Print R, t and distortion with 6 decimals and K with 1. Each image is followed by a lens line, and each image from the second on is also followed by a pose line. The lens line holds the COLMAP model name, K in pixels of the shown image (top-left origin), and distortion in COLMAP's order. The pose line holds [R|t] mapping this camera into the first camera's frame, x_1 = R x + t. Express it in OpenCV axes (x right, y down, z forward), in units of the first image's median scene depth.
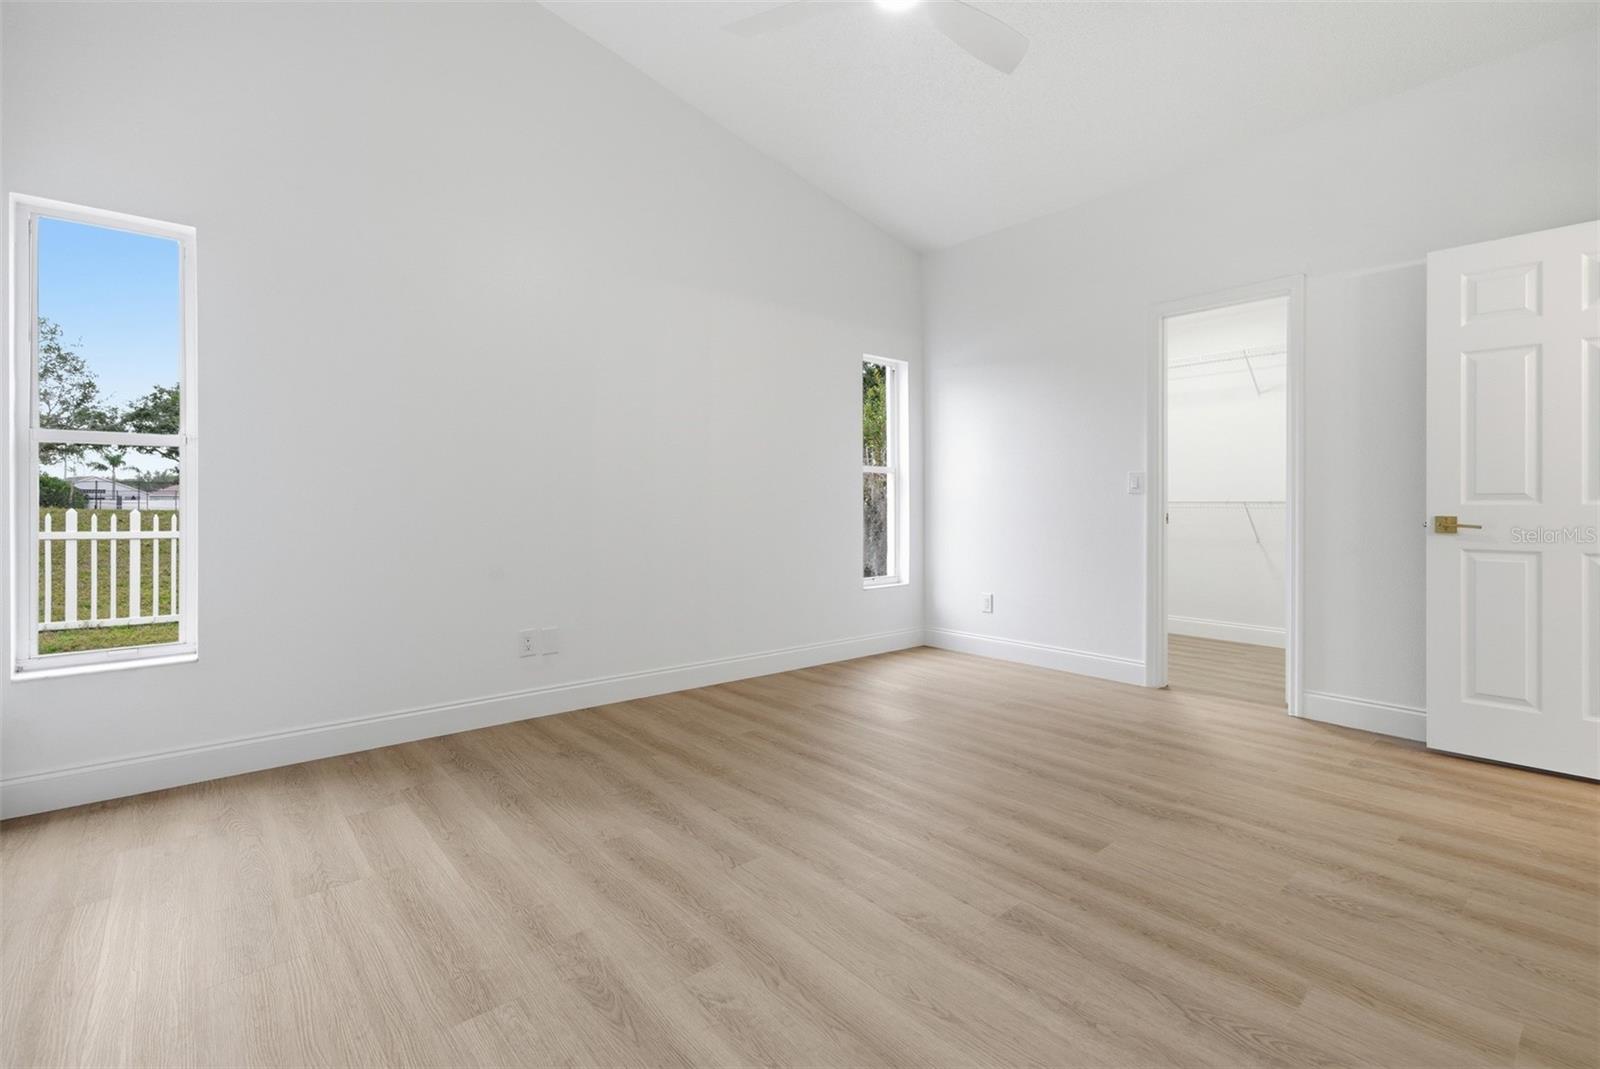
lens RADIAL K [[706.0, 0, 797.7], [0, 706.0, 506.8], [0, 0, 1]] dist [-0.016348, 0.006026]
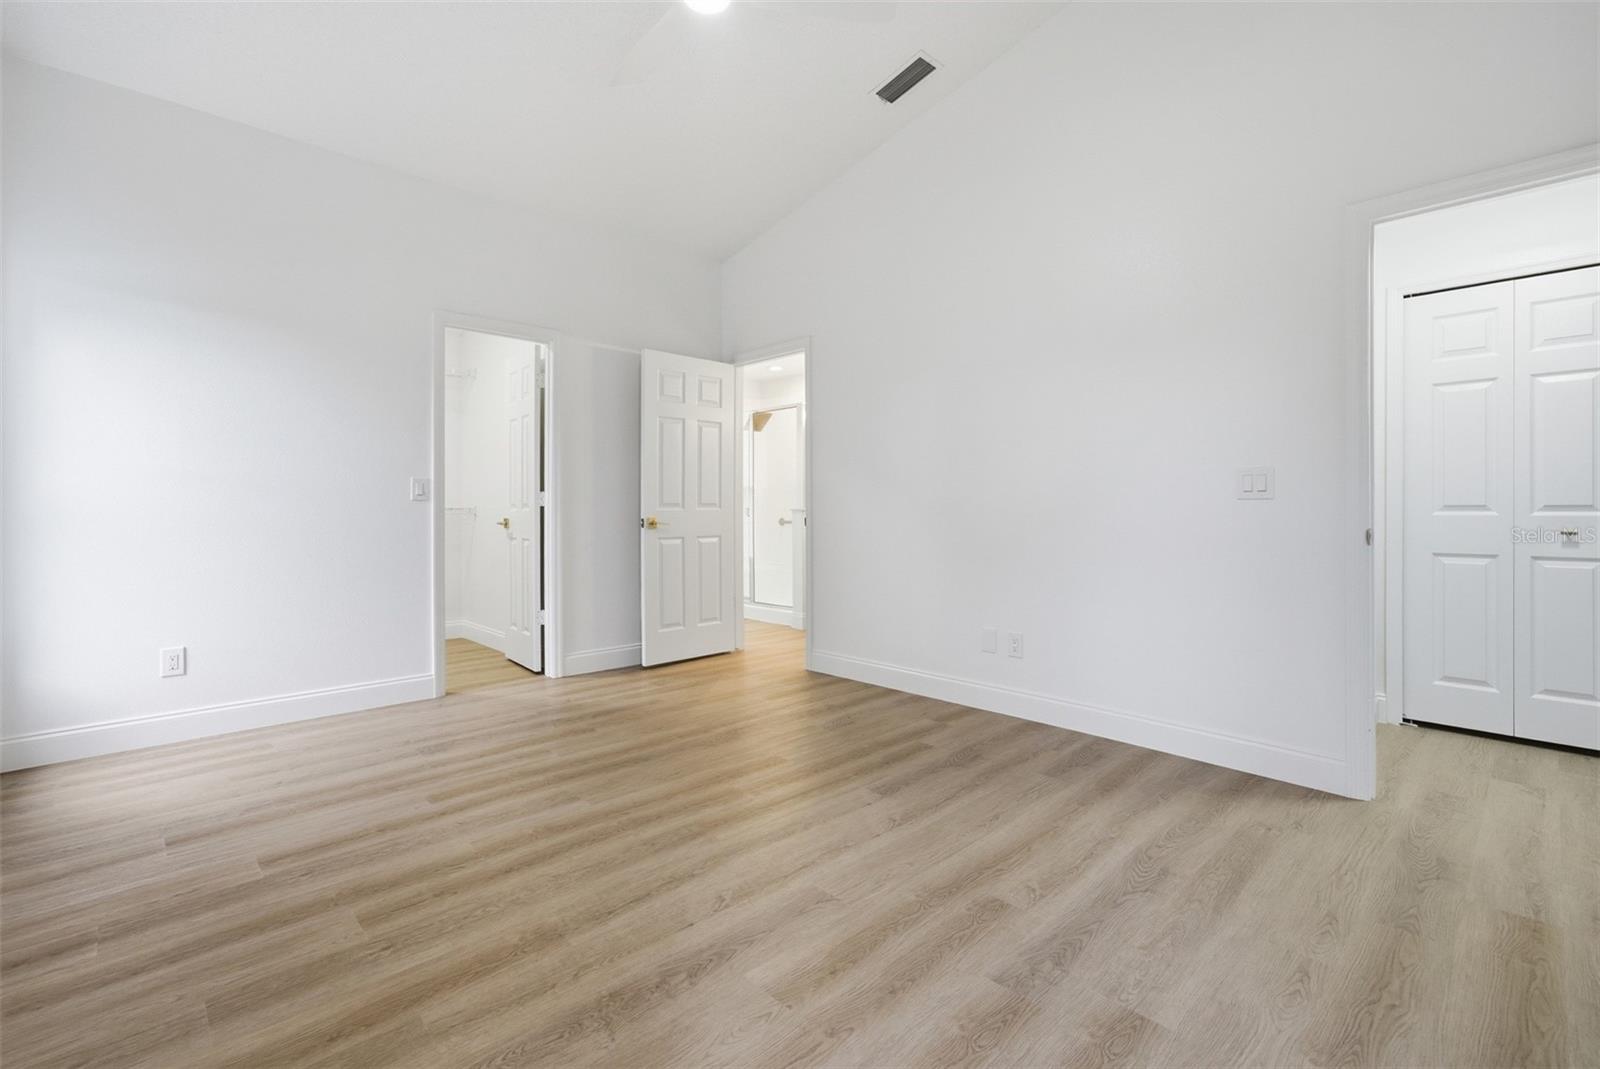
lens RADIAL K [[706.0, 0, 797.7], [0, 706.0, 506.8], [0, 0, 1]] dist [-0.016348, 0.006026]
pose [[-0.033790, -0.000151, 0.999429, -0.798079], [0.007226, 0.999974, 0.000395, -0.010453], [-0.999403, 0.007235, -0.033788, 0.840184]]
